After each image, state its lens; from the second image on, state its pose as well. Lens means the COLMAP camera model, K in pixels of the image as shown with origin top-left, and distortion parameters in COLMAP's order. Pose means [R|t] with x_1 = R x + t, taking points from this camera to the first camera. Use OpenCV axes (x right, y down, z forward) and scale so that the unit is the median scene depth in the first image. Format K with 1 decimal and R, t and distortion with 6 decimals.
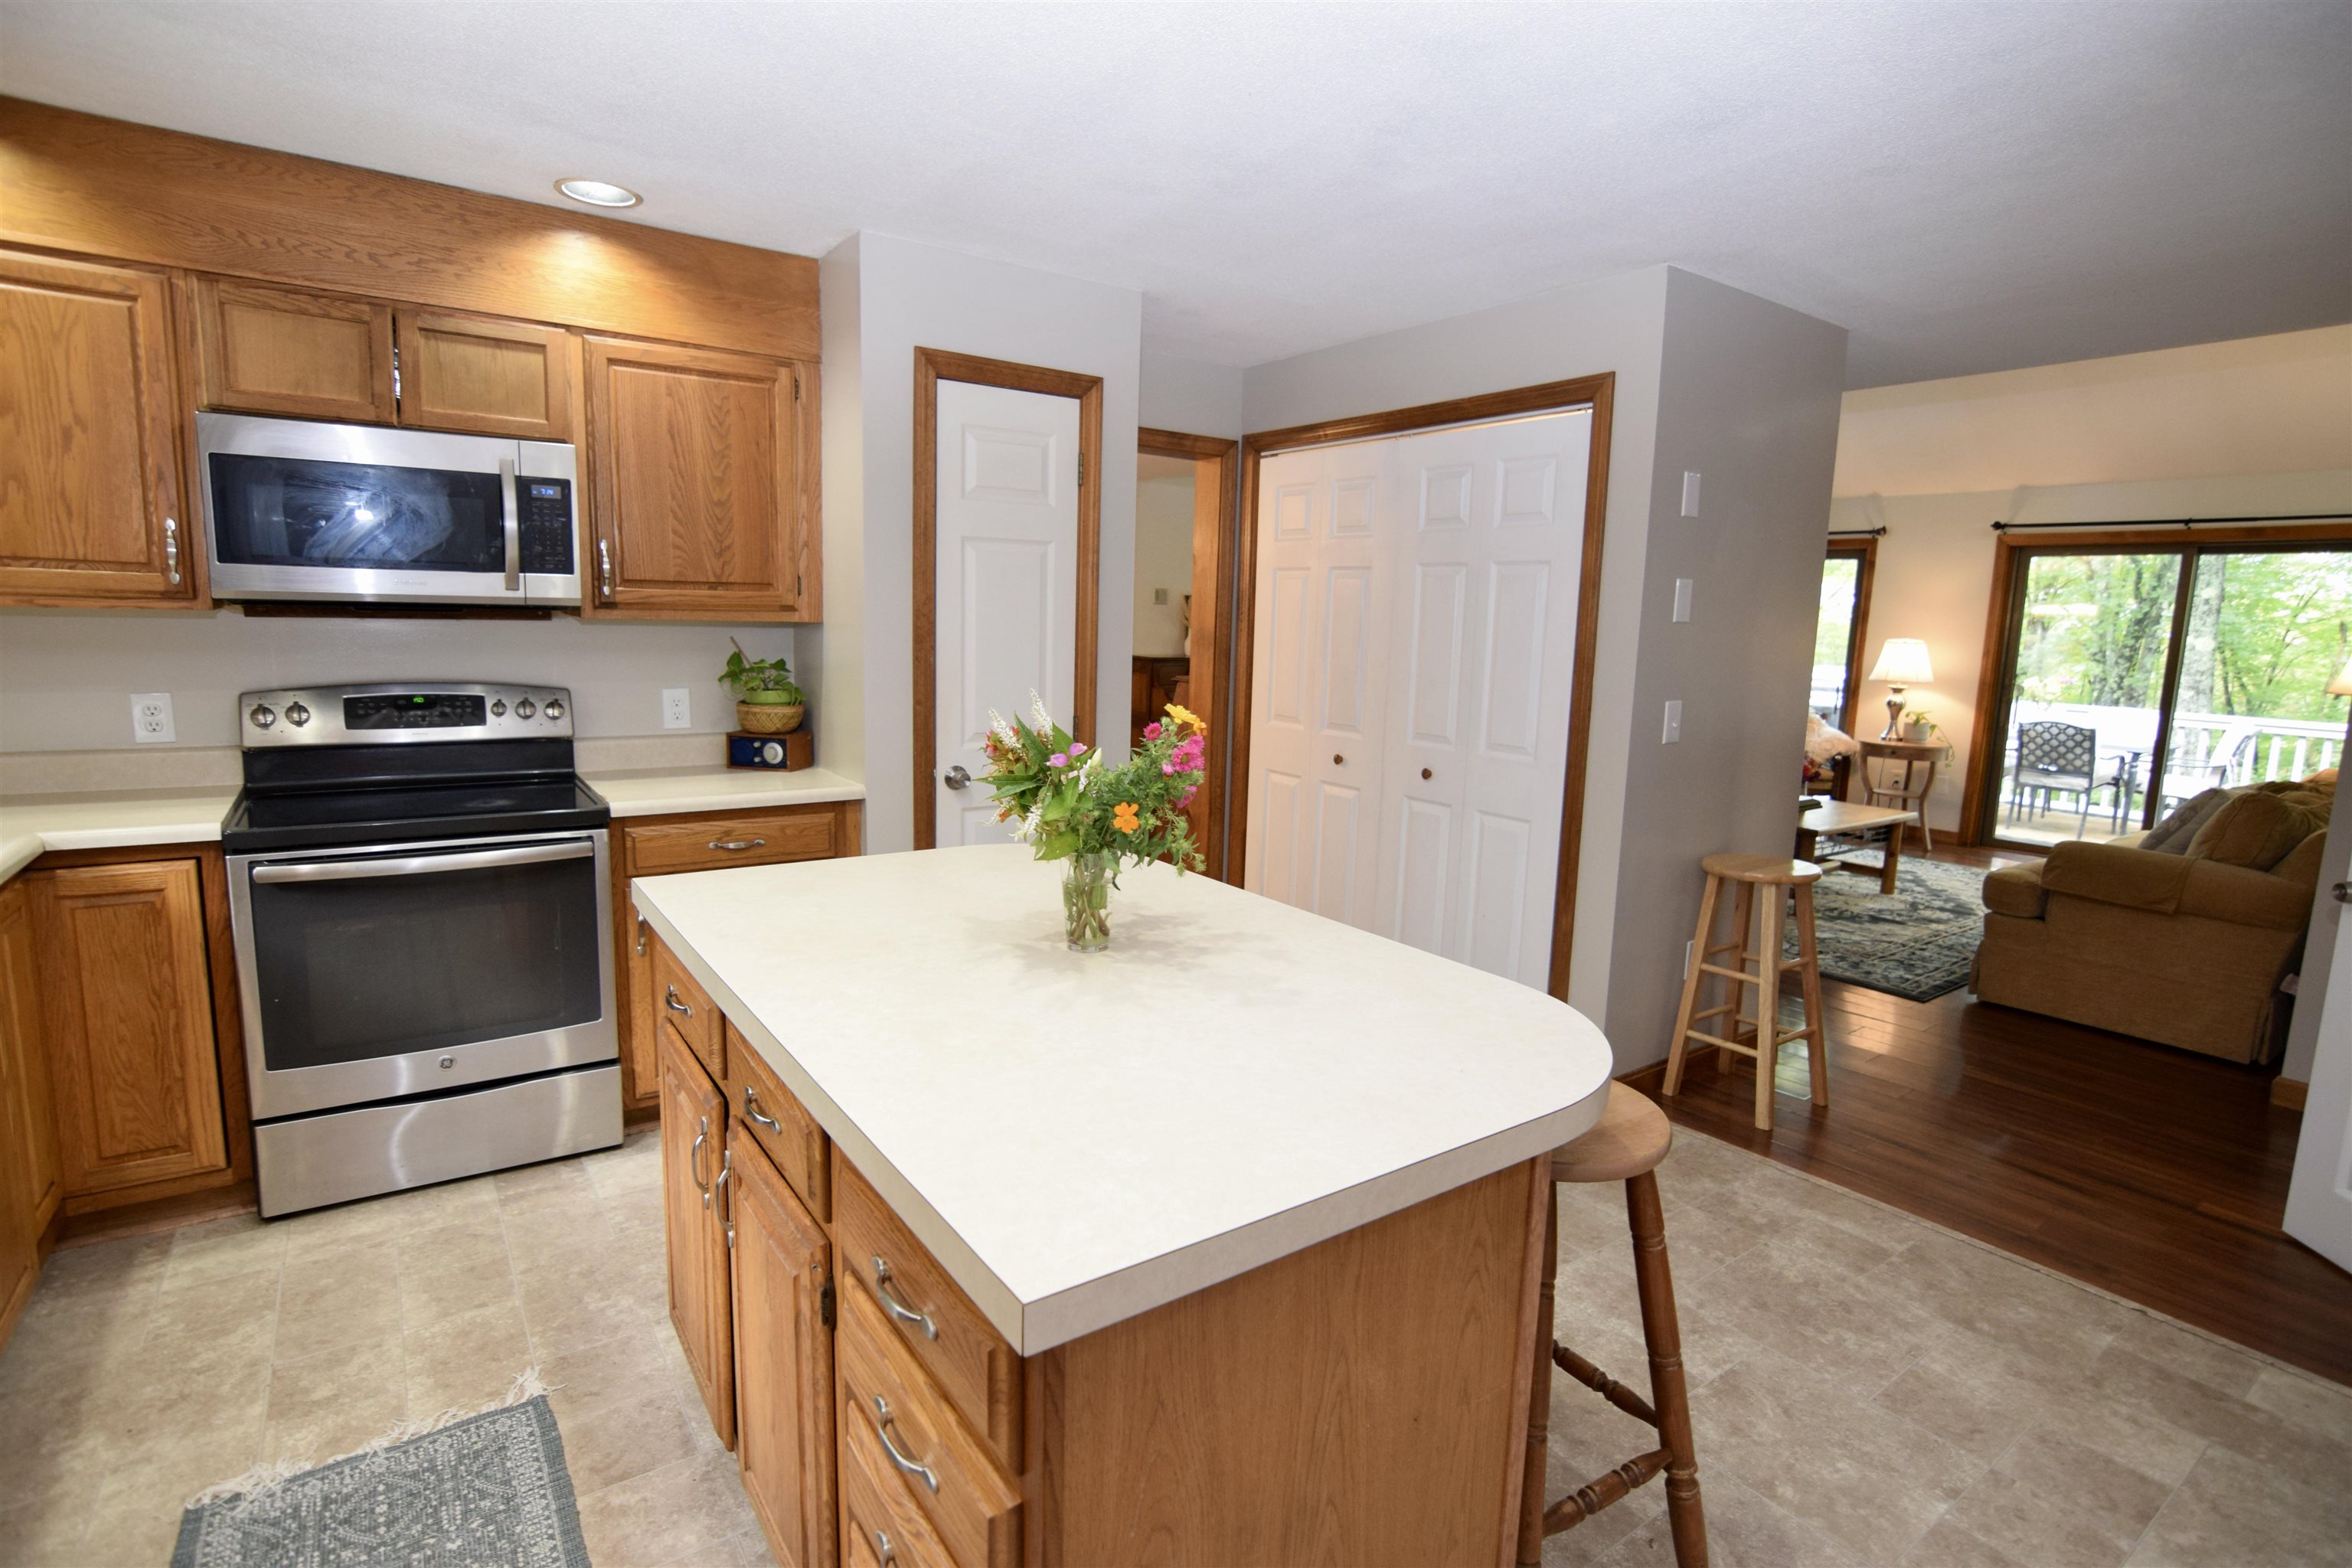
lens RADIAL K [[1157.9, 0, 1171.9], [0, 1157.9, 783.0], [0, 0, 1]] dist [-0.036224, 0.012438]
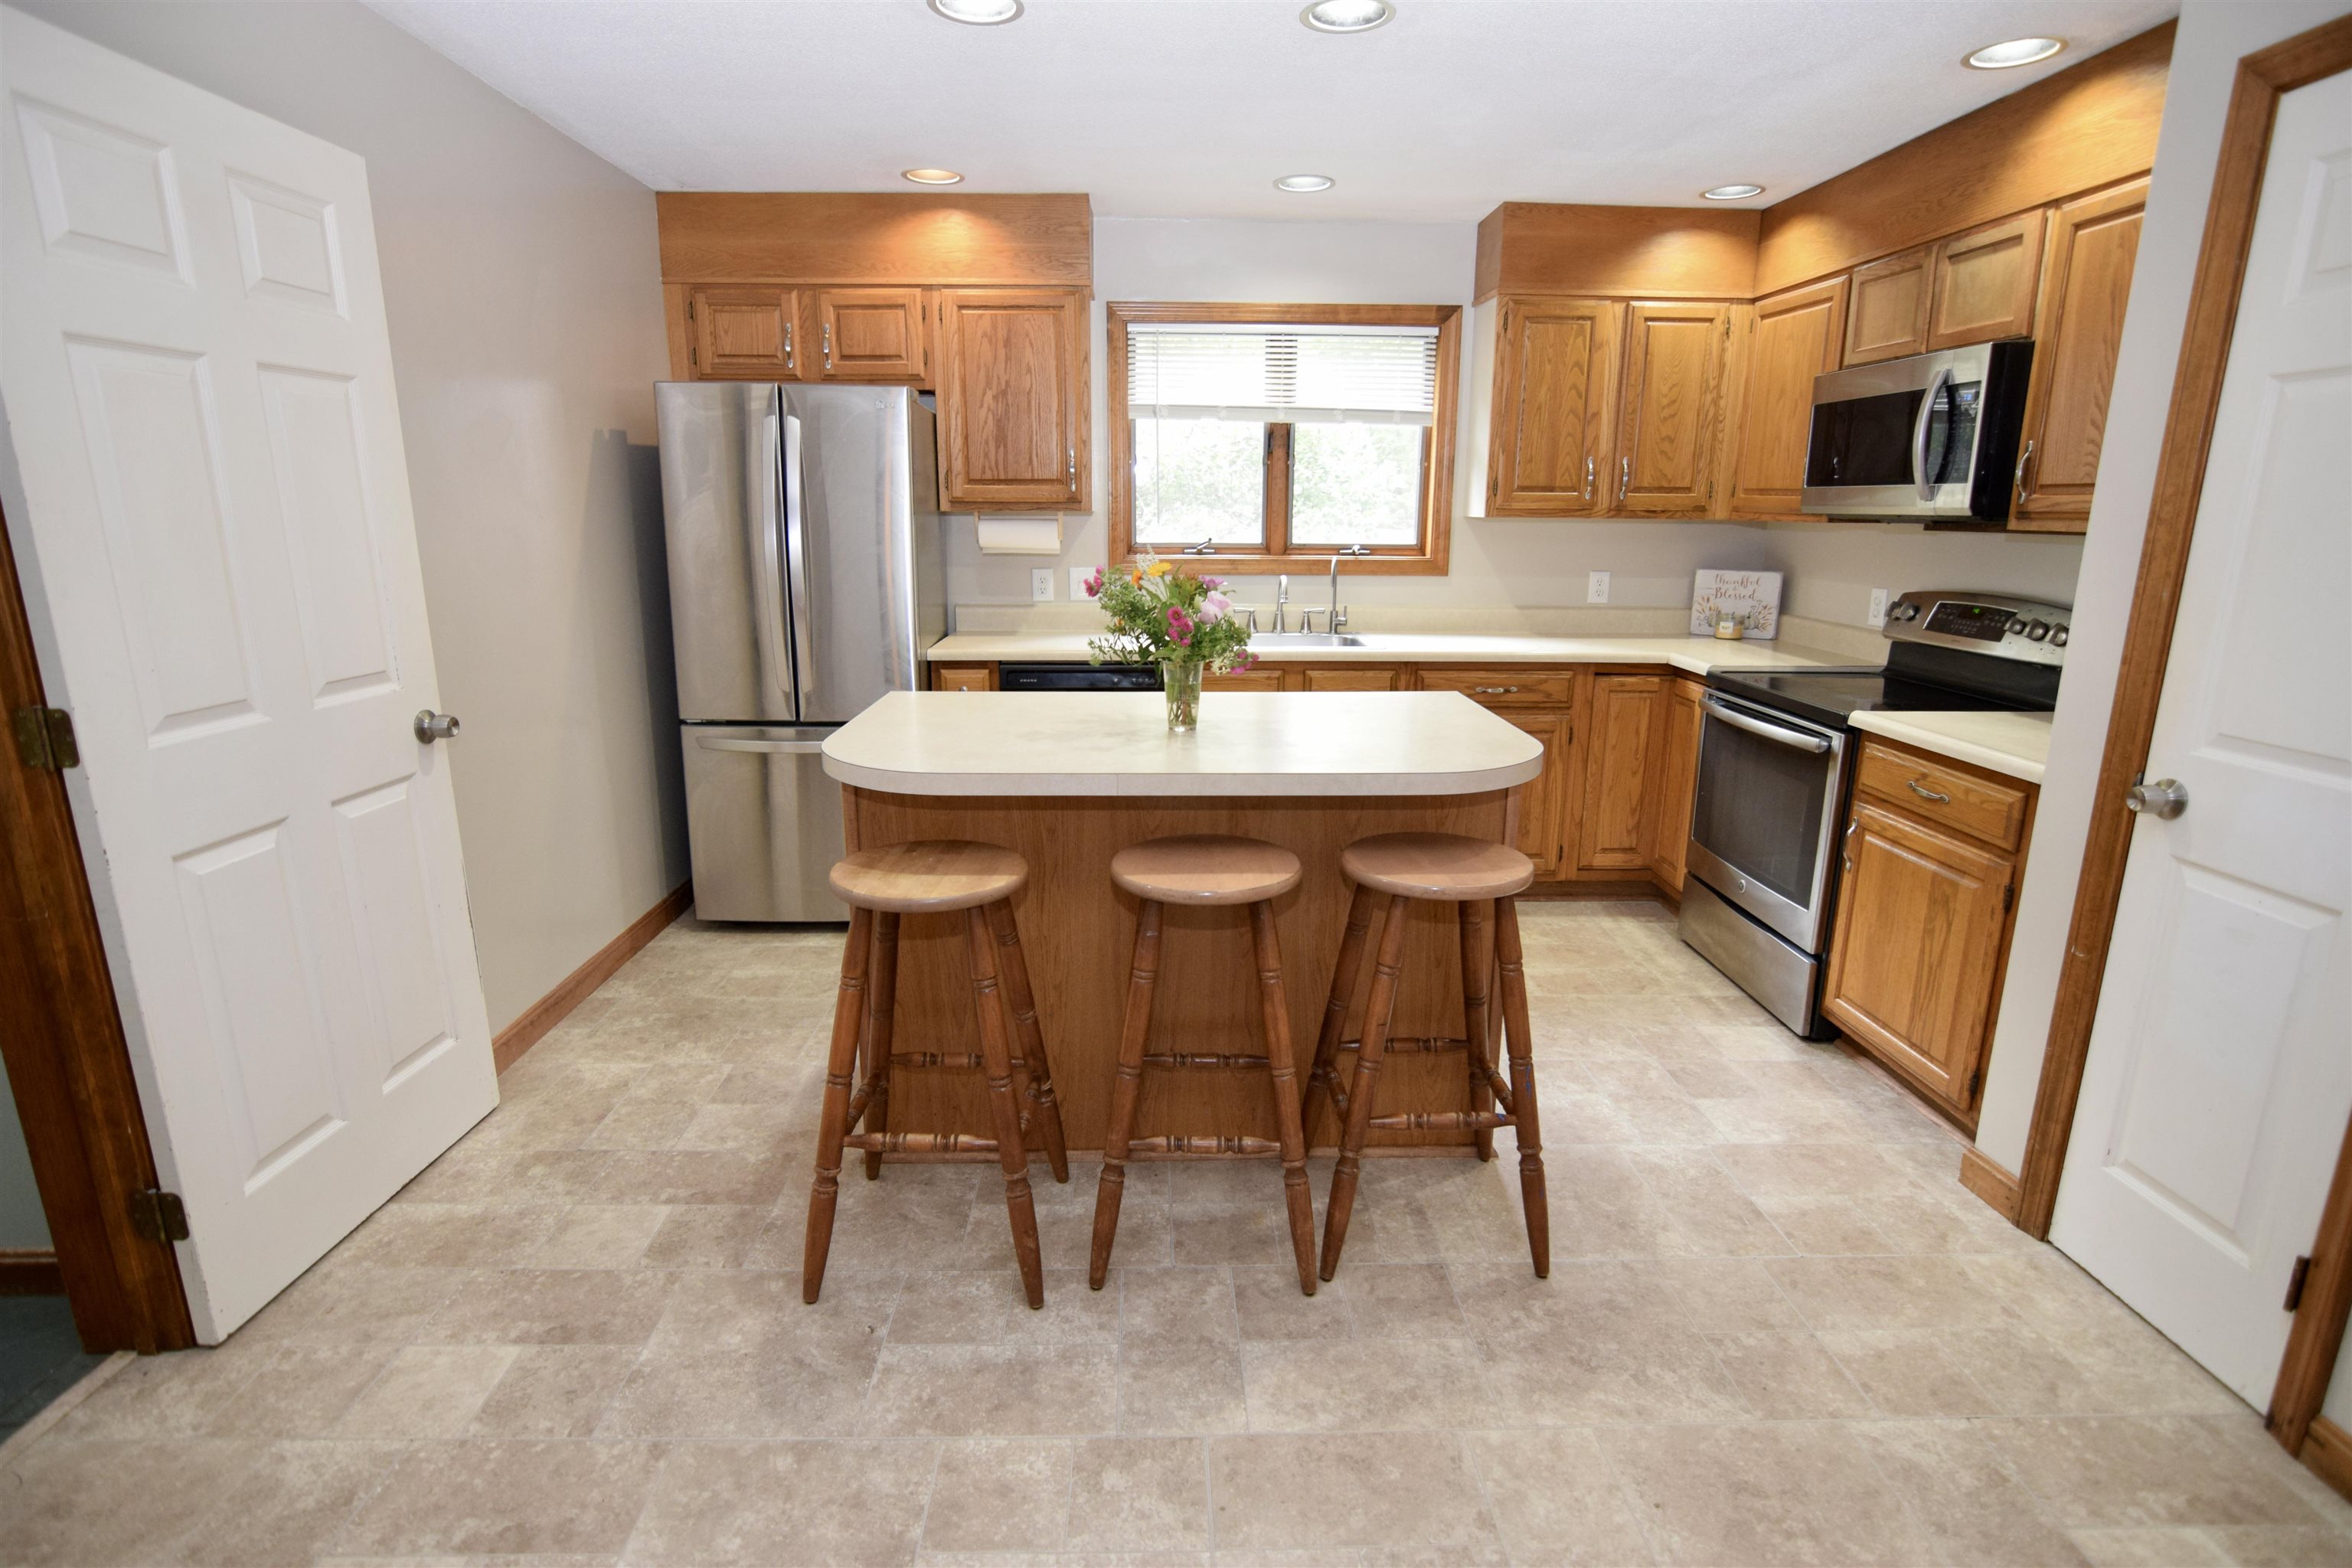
lens RADIAL K [[1157.9, 0, 1171.9], [0, 1157.9, 783.0], [0, 0, 1]] dist [-0.036224, 0.012438]
pose [[-0.560195, 0.163406, -0.812084, 0.670565], [-0.143764, 0.946295, 0.289583, -0.127024], [0.815790, 0.278971, -0.506617, 1.029784]]
